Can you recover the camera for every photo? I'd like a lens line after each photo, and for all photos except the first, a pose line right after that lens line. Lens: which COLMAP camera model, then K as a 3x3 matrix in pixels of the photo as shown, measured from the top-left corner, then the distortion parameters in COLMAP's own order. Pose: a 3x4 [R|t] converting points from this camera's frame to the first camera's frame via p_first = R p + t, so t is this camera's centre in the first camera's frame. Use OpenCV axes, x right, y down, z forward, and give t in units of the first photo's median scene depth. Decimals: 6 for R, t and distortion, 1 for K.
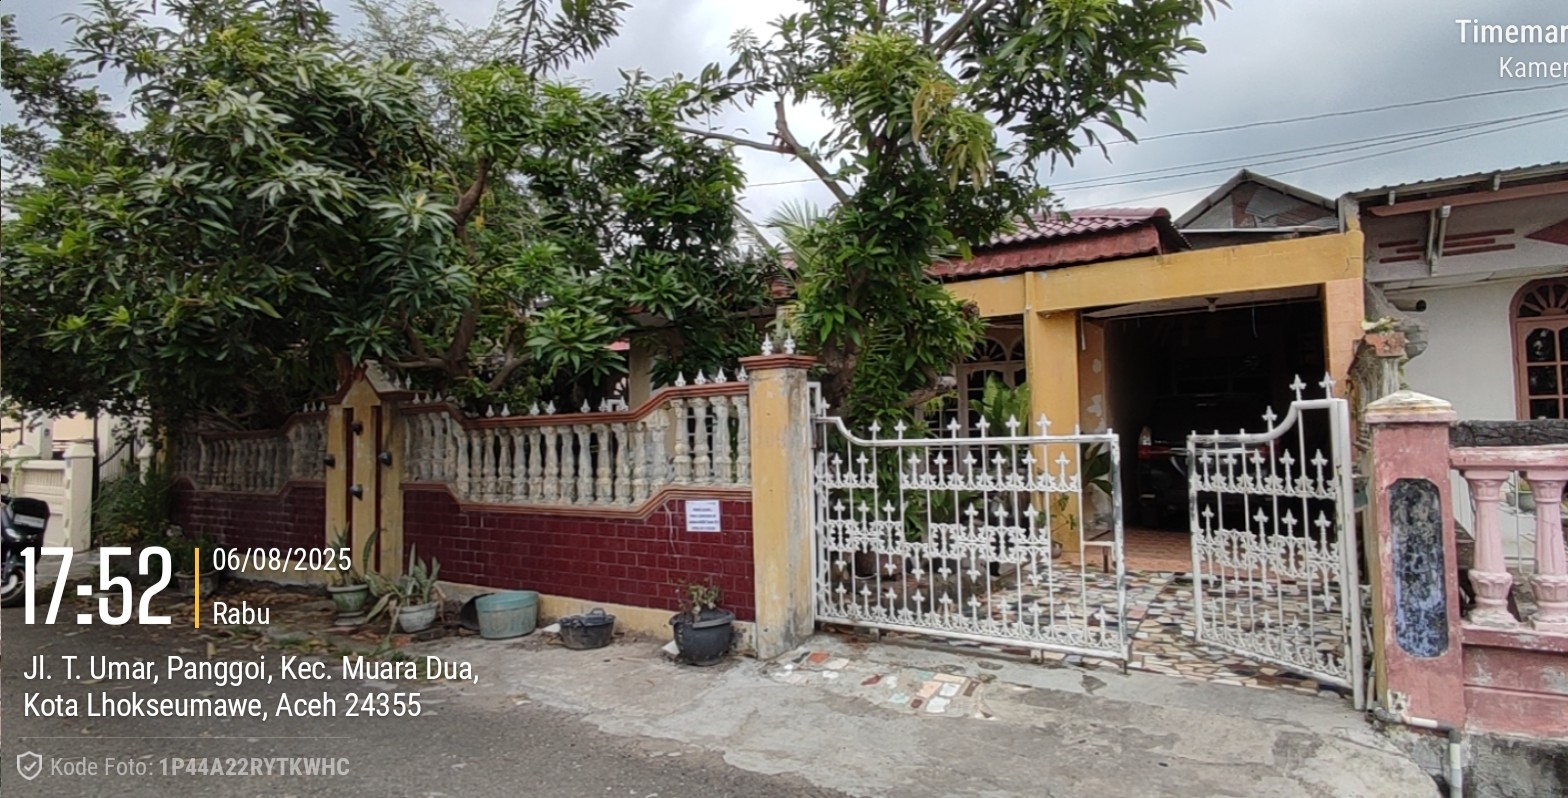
lens RADIAL K [[826.5, 0, 784.0], [0, 826.5, 399.0], [0, 0, 1]] dist [-0.001673, -0.000988]
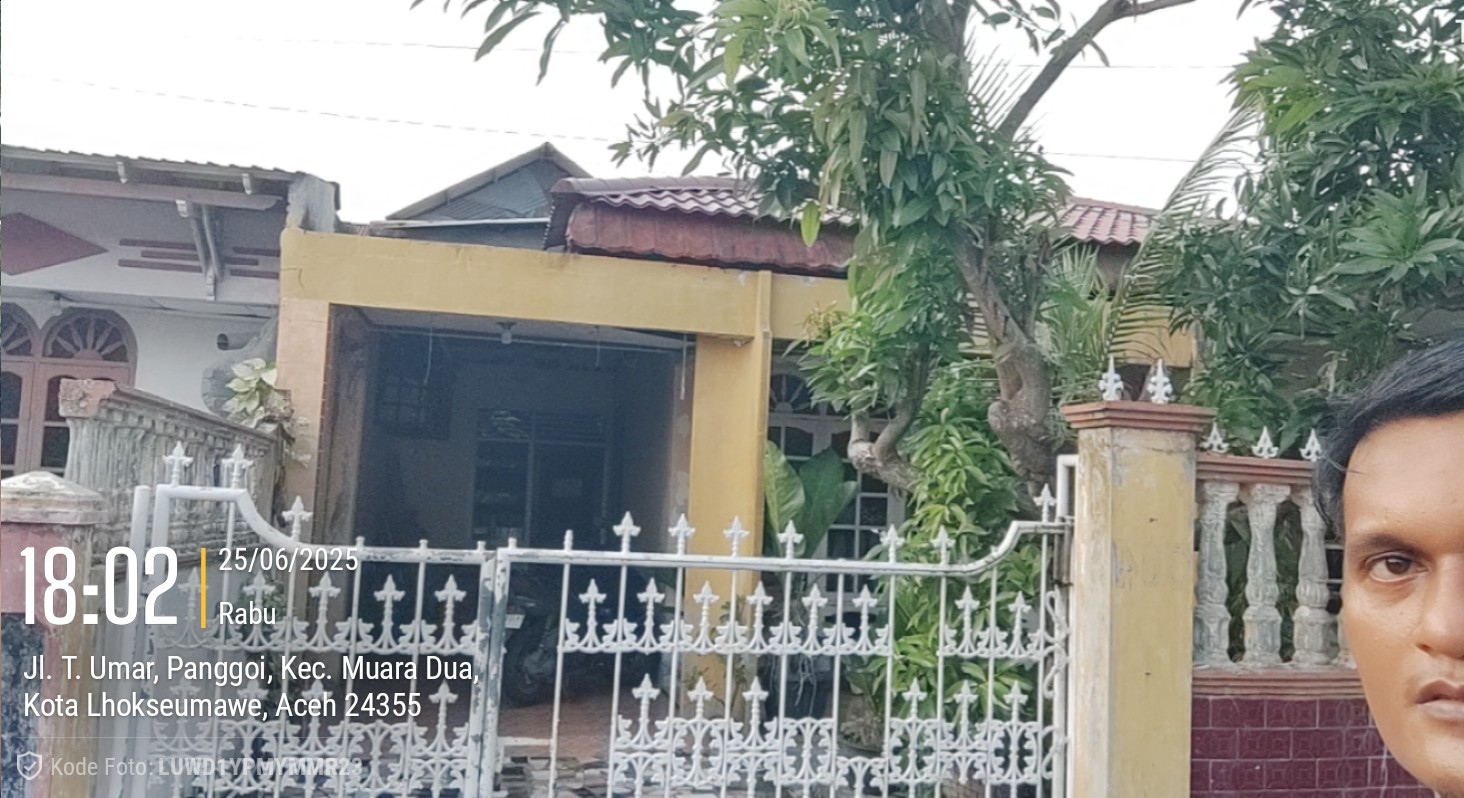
lens RADIAL K [[1494.8, 0, 732.3], [0, 1494.8, 379.4], [0, 0, 1]] dist [0.095138, -0.003380]
pose [[0.641981, 0.131604, 0.755341, -0.566674], [-0.086379, 0.991301, -0.099300, 0.030856], [-0.761839, -0.001497, 0.647765, 0.374718]]
